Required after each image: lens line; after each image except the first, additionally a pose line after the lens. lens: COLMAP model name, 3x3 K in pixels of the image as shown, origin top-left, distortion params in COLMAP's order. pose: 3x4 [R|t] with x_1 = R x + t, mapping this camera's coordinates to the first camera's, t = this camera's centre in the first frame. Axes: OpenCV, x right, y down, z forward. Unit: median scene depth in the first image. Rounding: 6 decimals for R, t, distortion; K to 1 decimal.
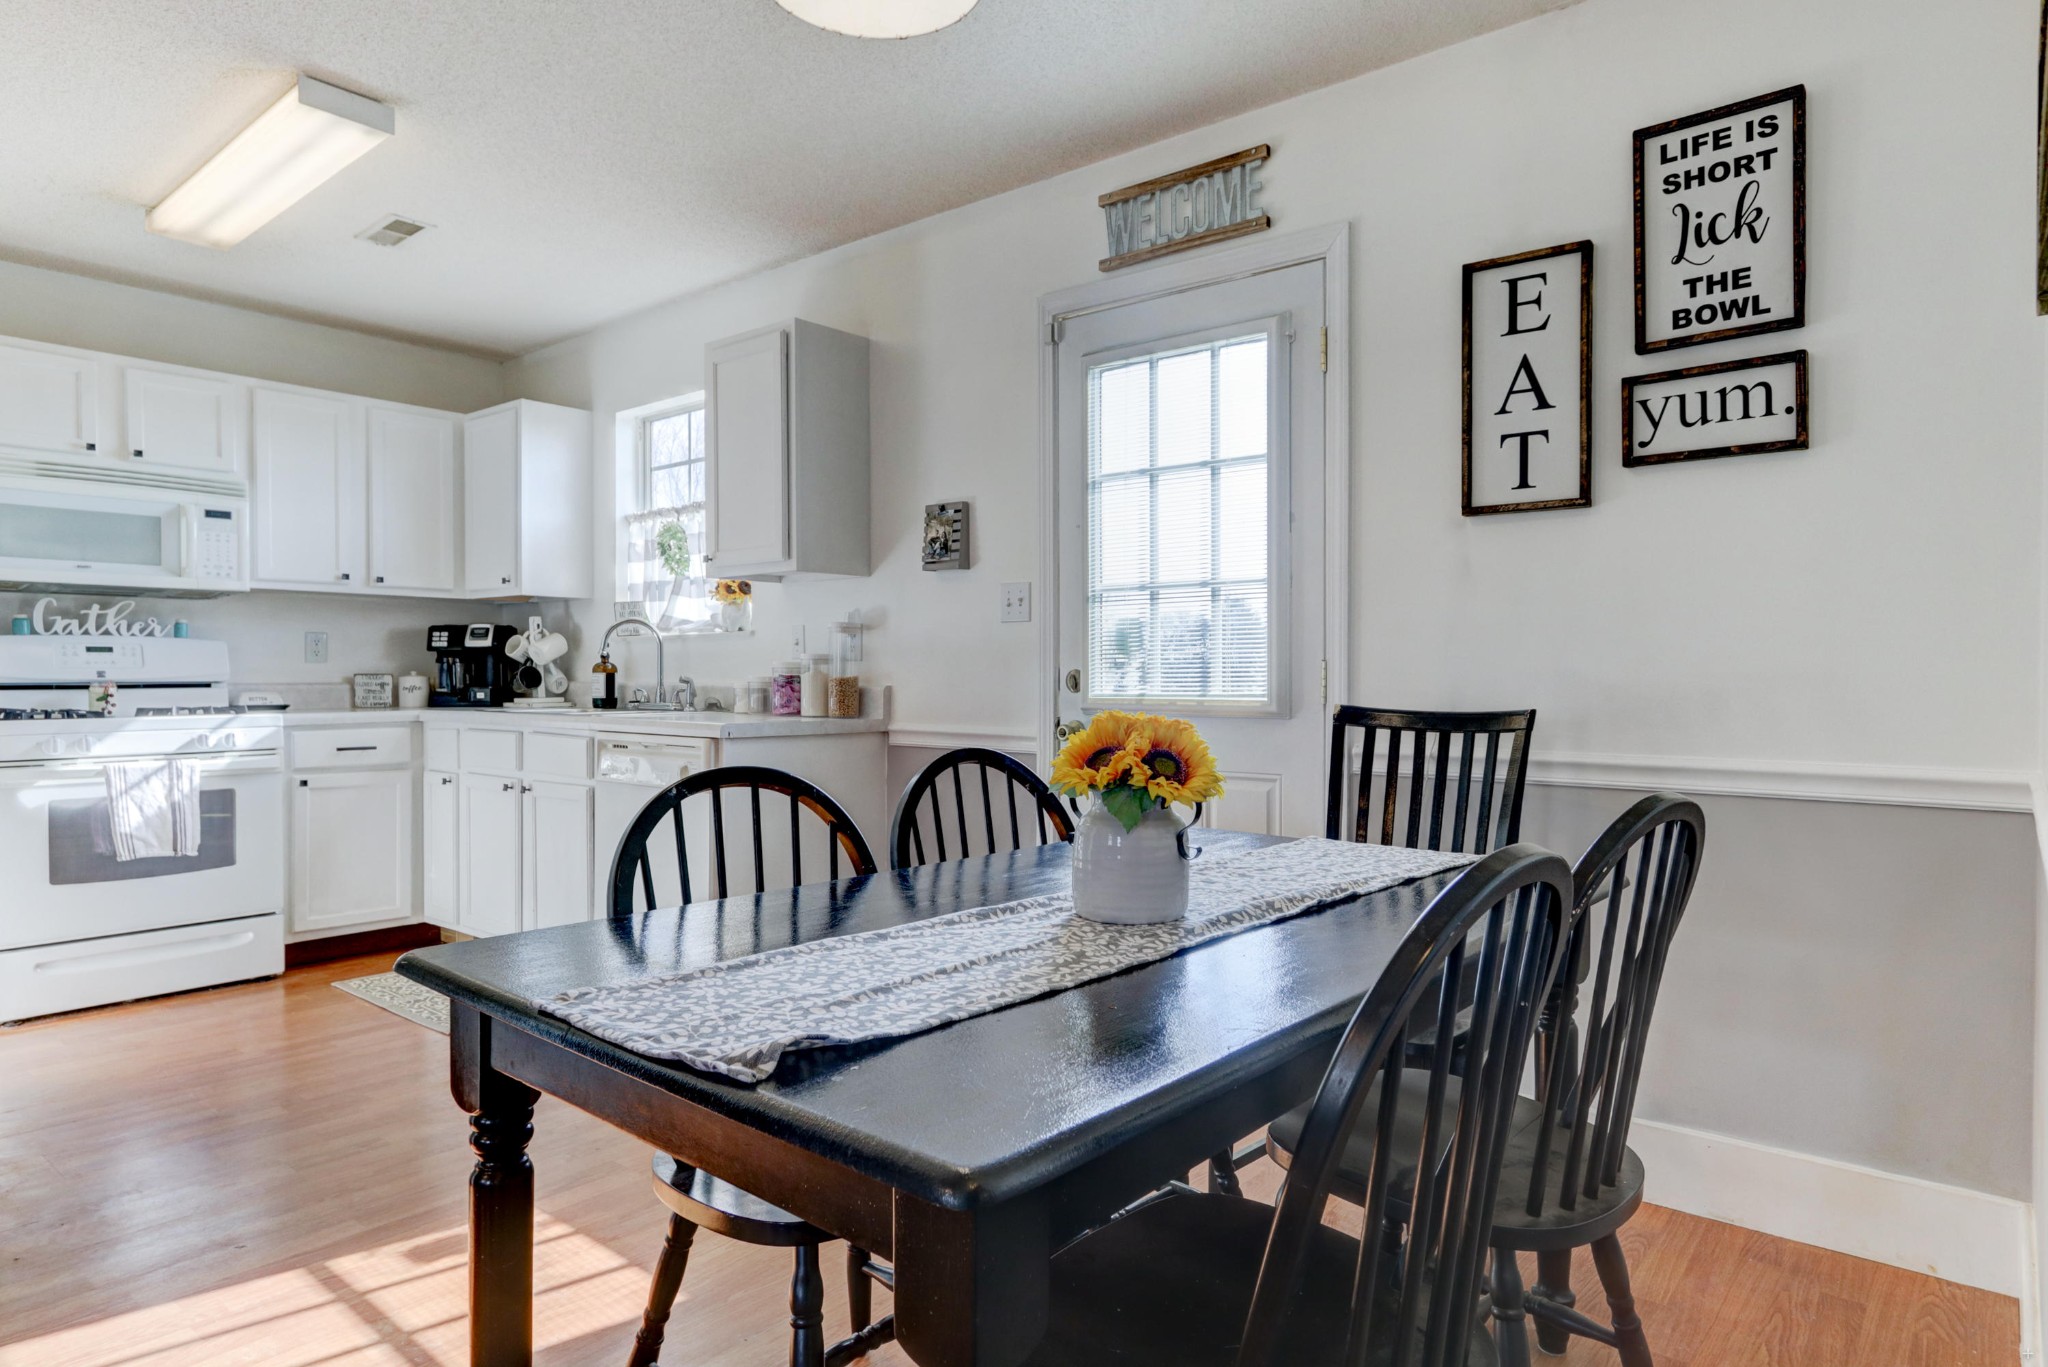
lens RADIAL K [[1164.9, 0, 1006.4], [0, 1164.9, 686.5], [0, 0, 1]] dist [0.003075, 0.001039]
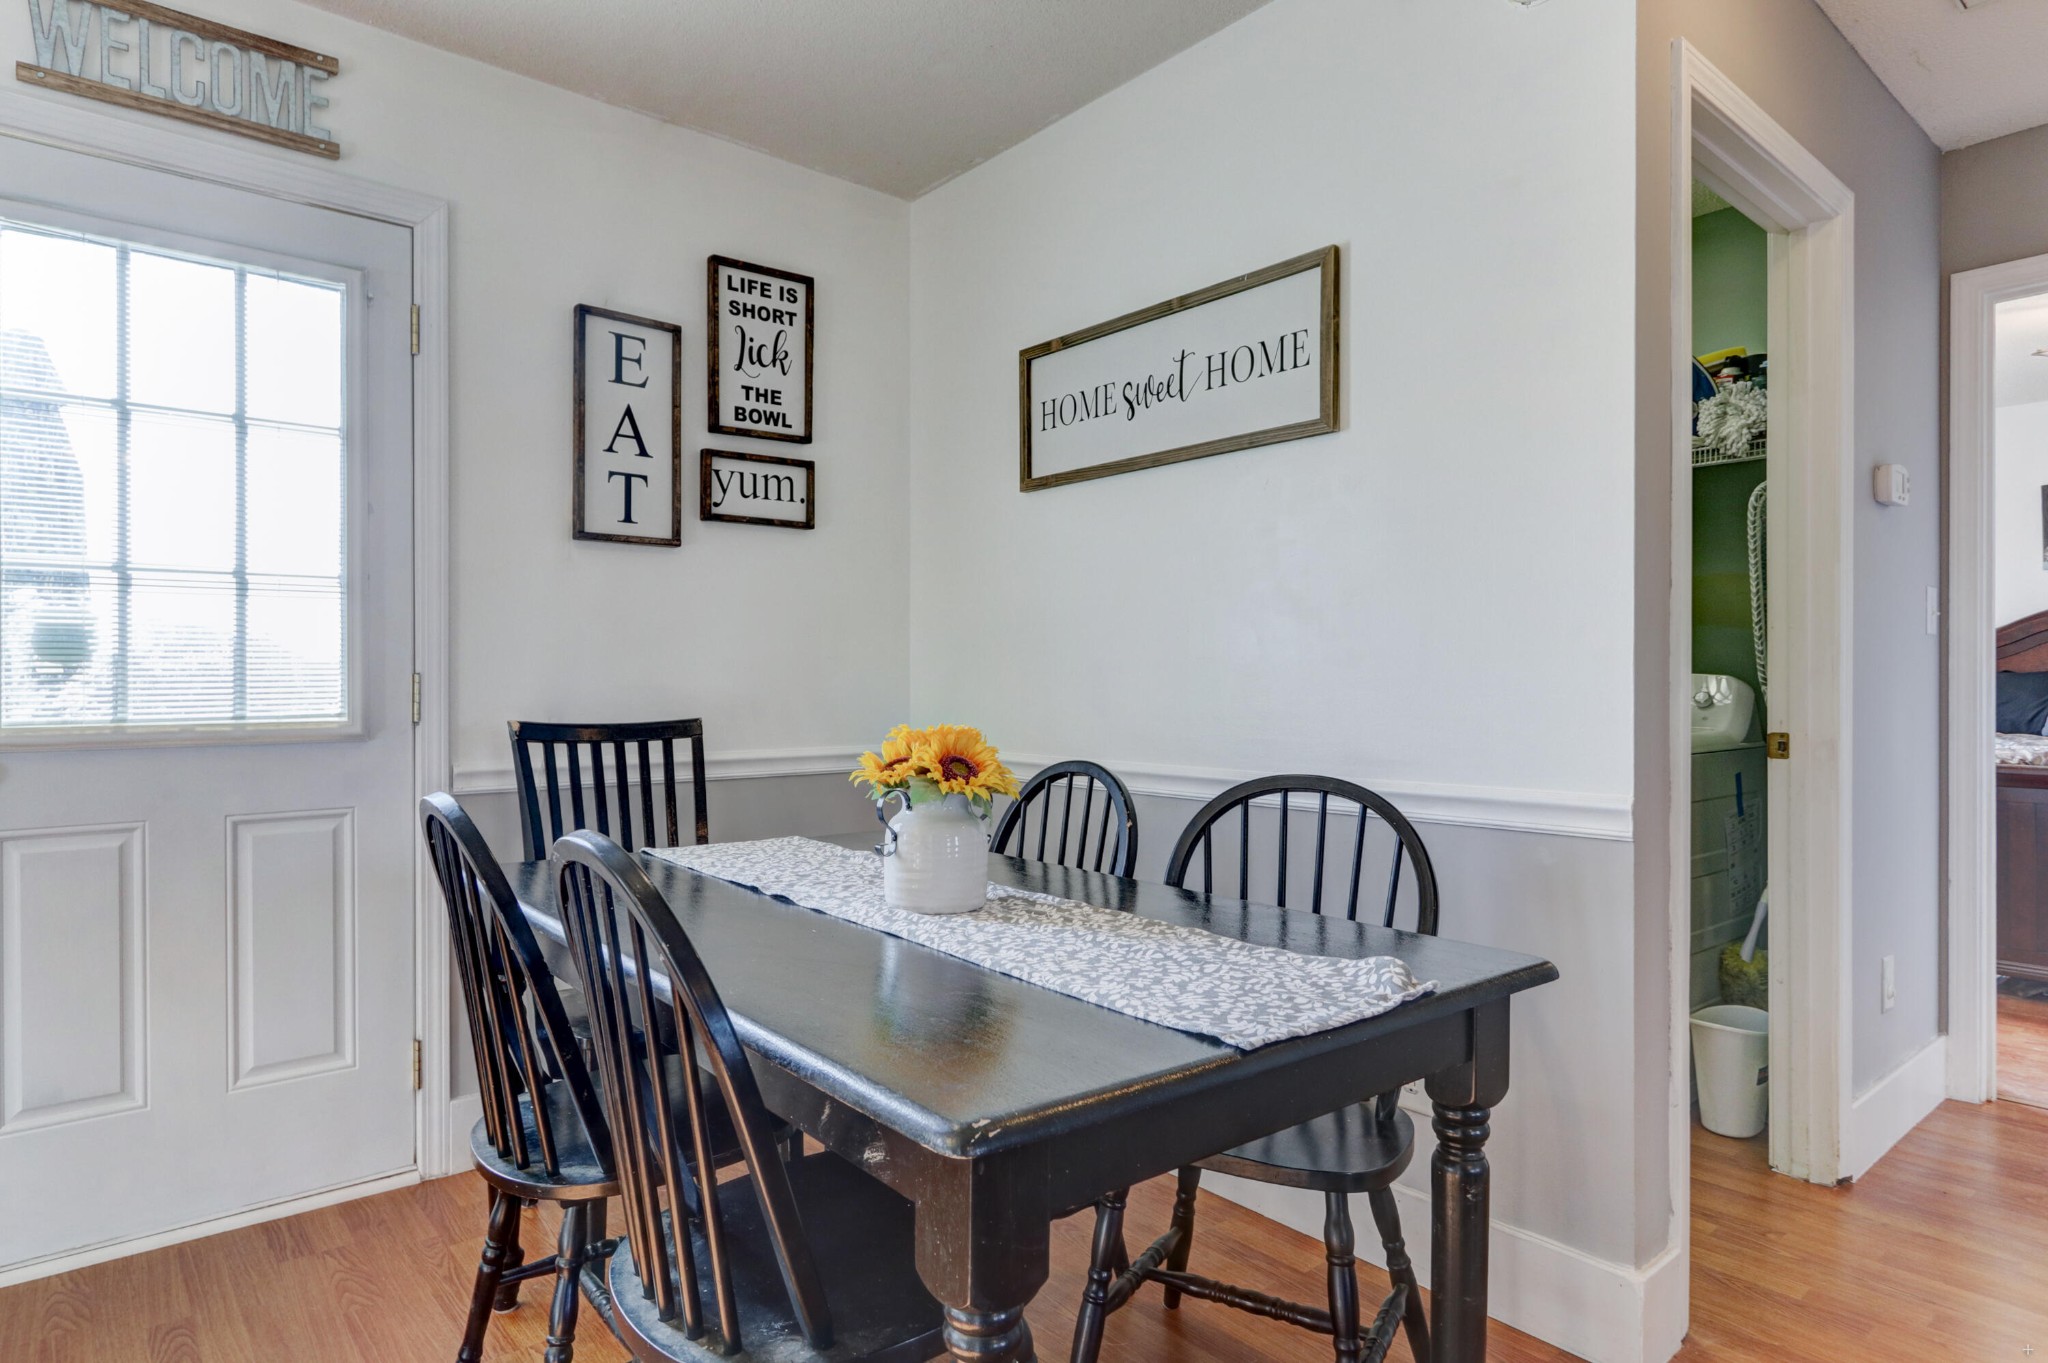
lens RADIAL K [[1164.9, 0, 980.4], [0, 1164.9, 685.0], [0, 0, 1]] dist [0.003075, 0.001039]
pose [[0.203146, -0.003613, 0.979142, -0.419004], [0.014017, 0.999901, 0.000781, -0.006621], [-0.979048, 0.013566, 0.203176, 0.312412]]
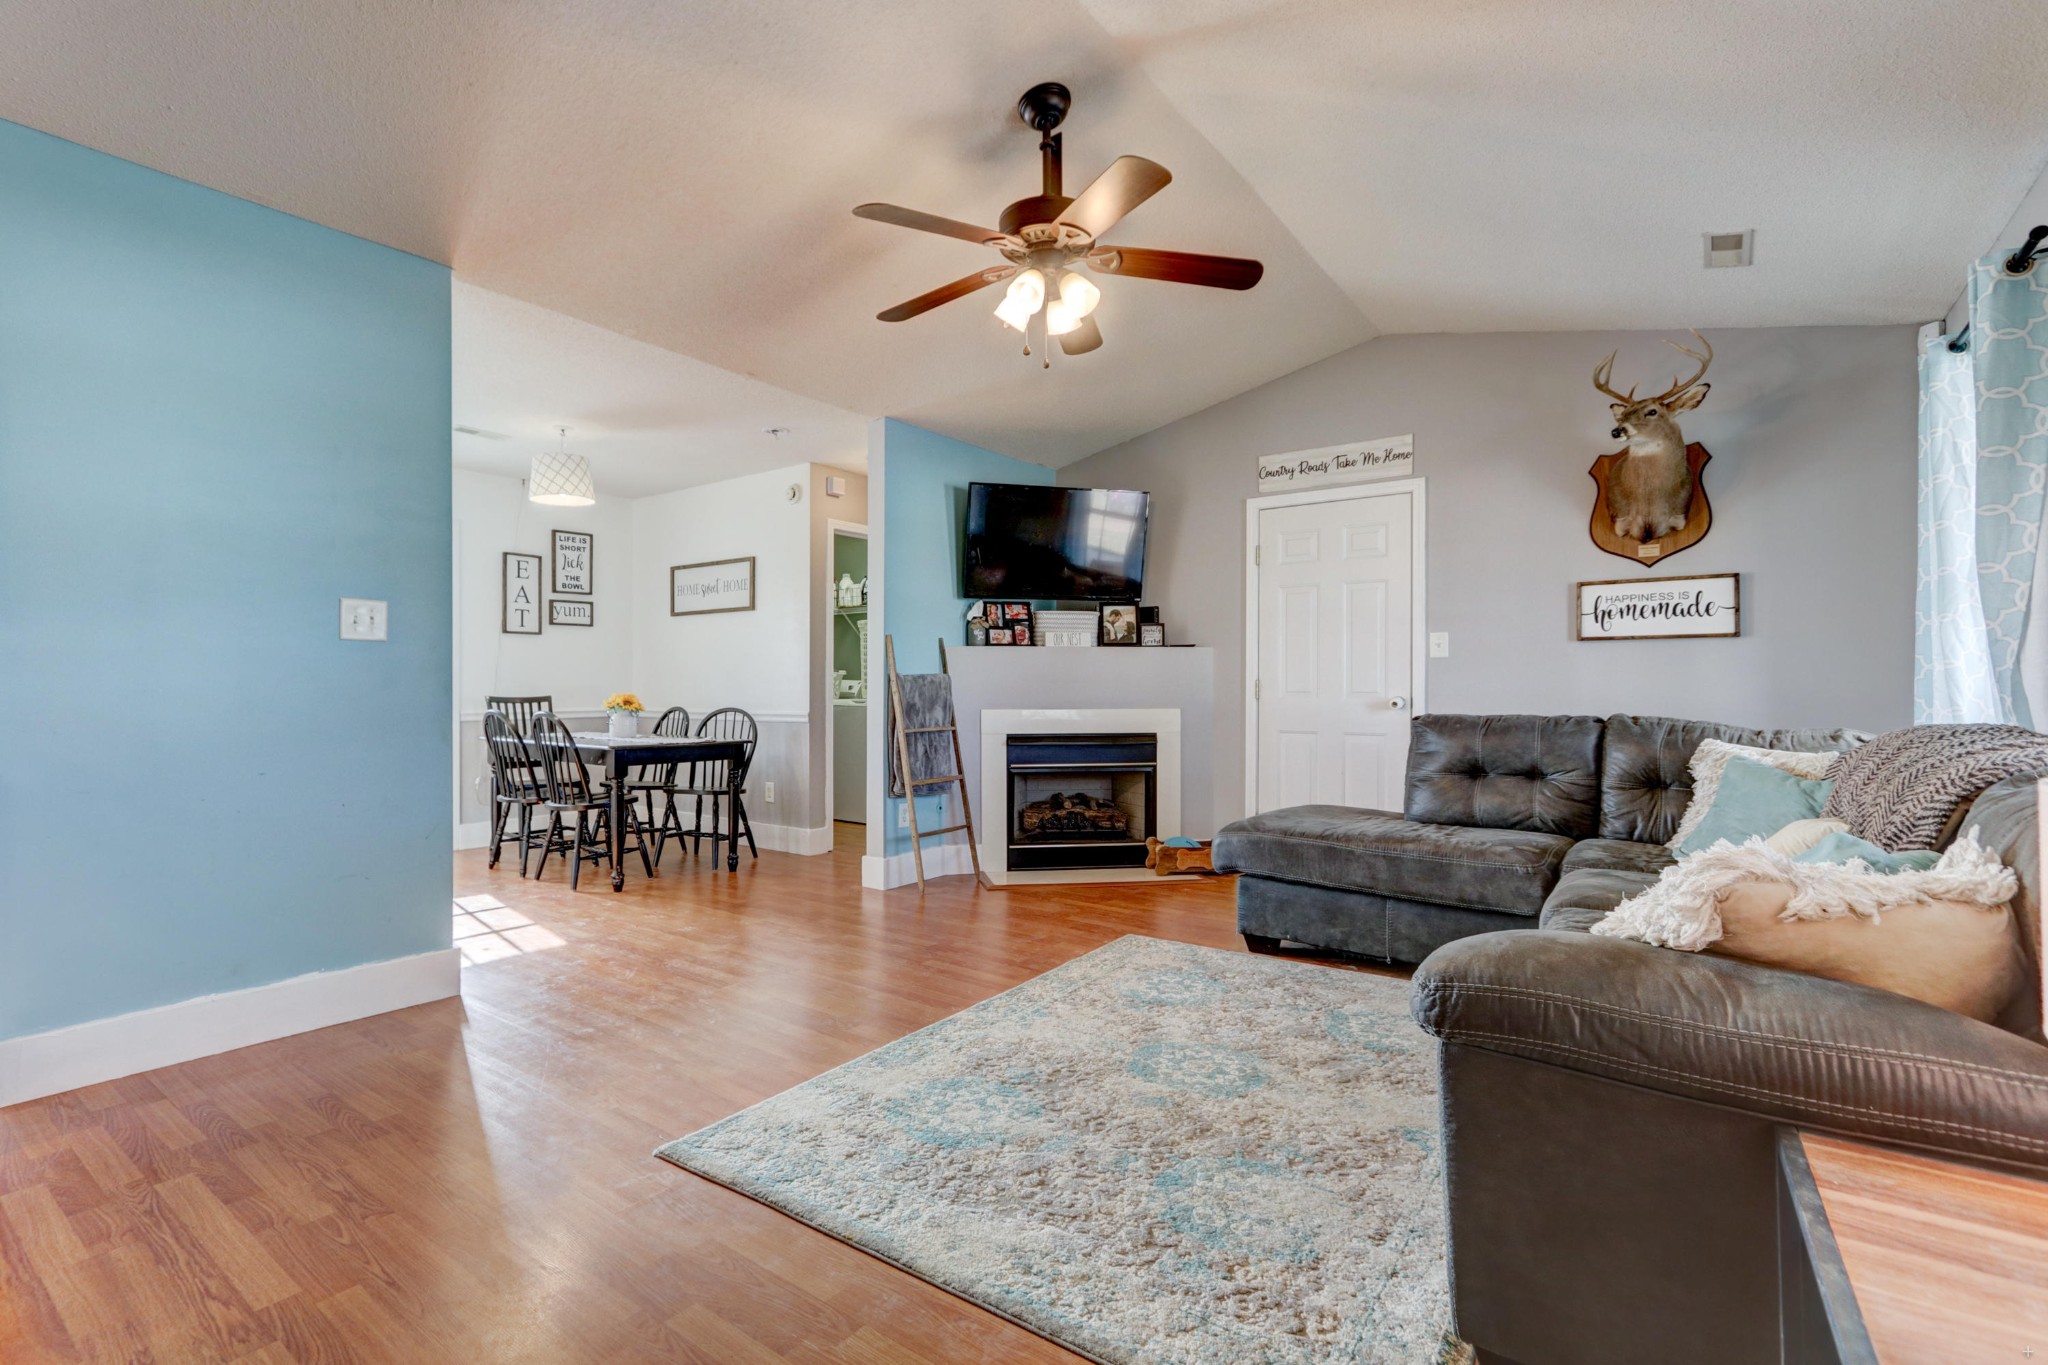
lens RADIAL K [[943.6, 0, 985.6], [0, 943.6, 692.9], [0, 0, 1]] dist [0.008779, 0.000999]
pose [[-0.030517, -0.008665, 0.999497, -1.550579], [0.014124, 0.999859, 0.009099, 0.004010], [-0.999434, 0.014395, -0.030390, -0.132511]]
